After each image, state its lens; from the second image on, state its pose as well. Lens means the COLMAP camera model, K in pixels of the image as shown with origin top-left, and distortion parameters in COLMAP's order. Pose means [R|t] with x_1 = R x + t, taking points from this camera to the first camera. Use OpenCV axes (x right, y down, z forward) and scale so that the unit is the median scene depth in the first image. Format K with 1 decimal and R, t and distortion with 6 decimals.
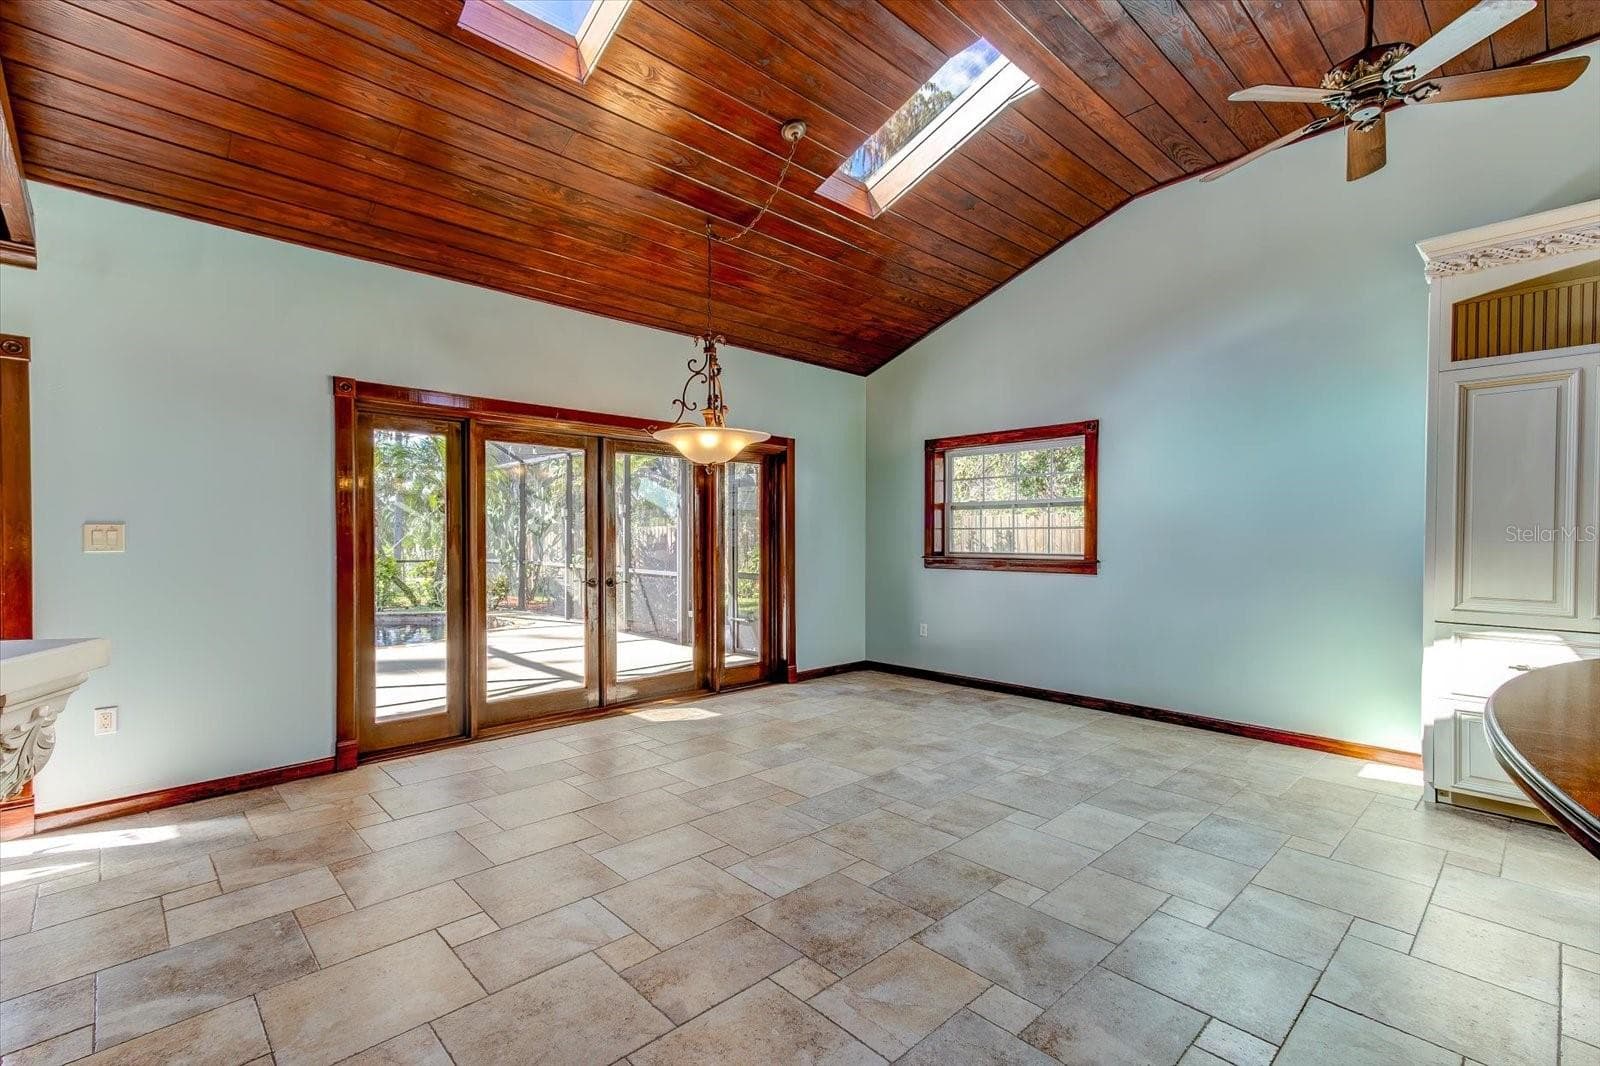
lens RADIAL K [[721.4, 0, 797.0], [0, 721.4, 544.8], [0, 0, 1]] dist [0.022910, -0.000415]
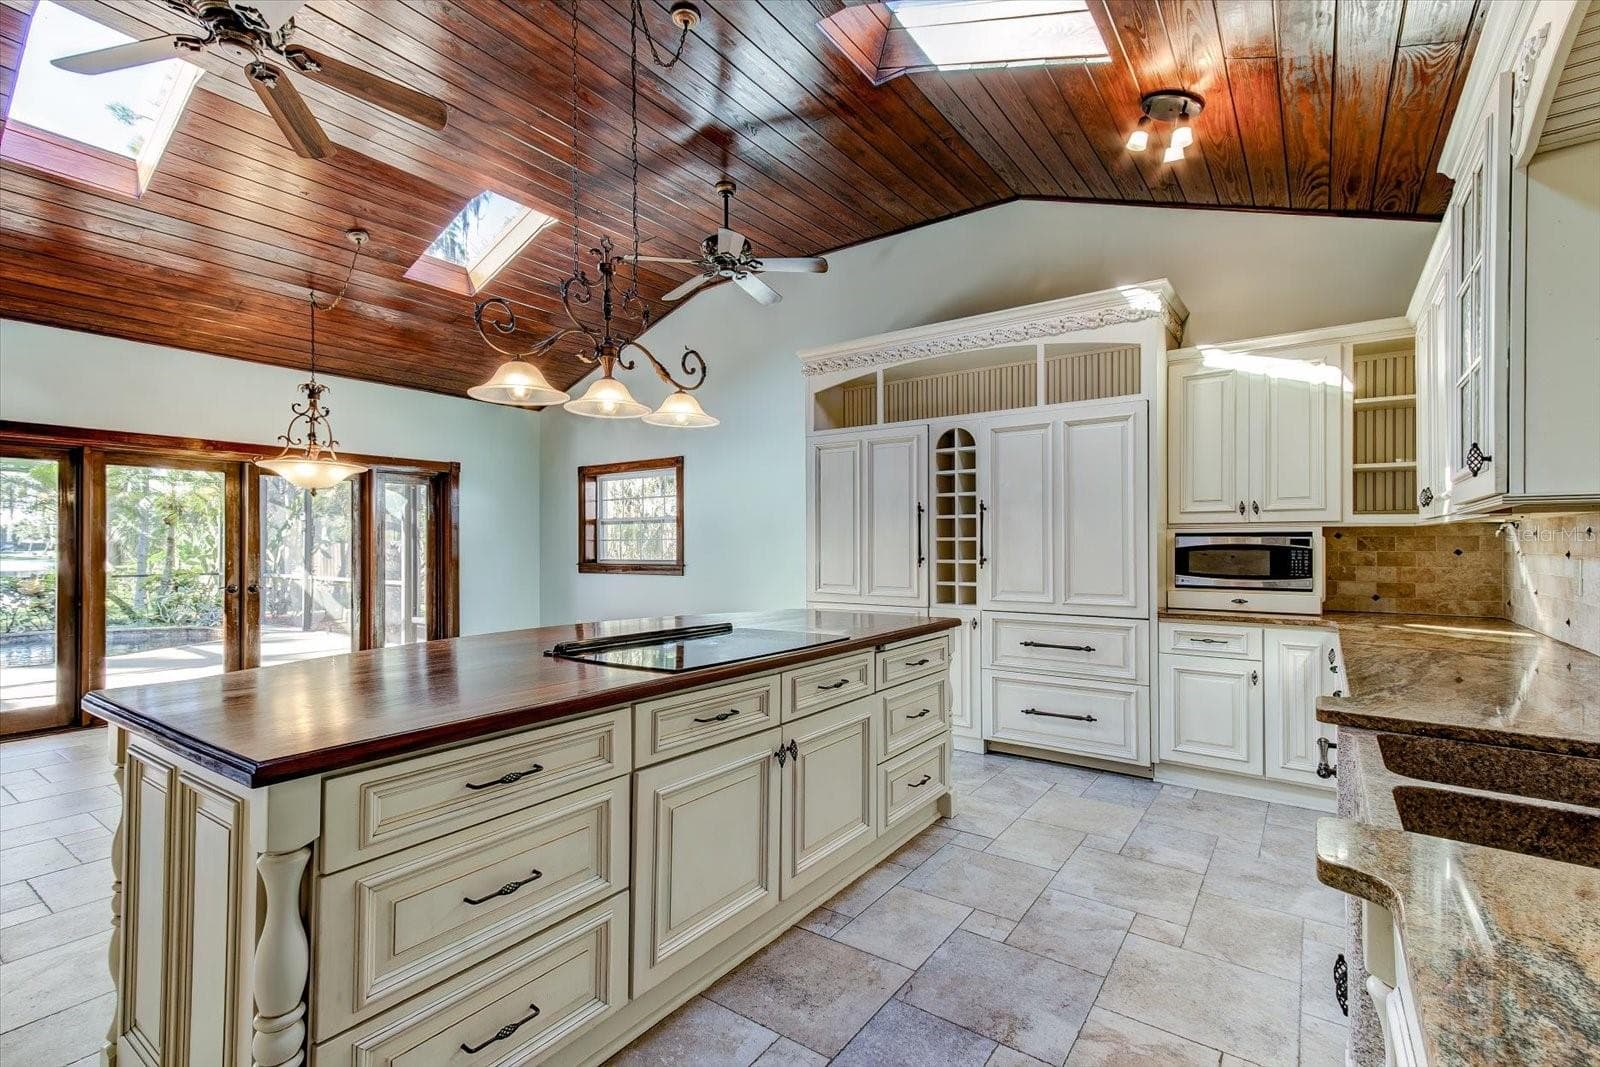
lens RADIAL K [[723.9, 0, 796.3], [0, 723.9, 540.3], [0, 0, 1]] dist [0.023212, -0.000382]
pose [[0.981771, -0.004053, 0.190023, 0.465716], [0.007978, 0.999770, -0.019892, 0.006975], [-0.189899, 0.021045, 0.981578, -0.386745]]
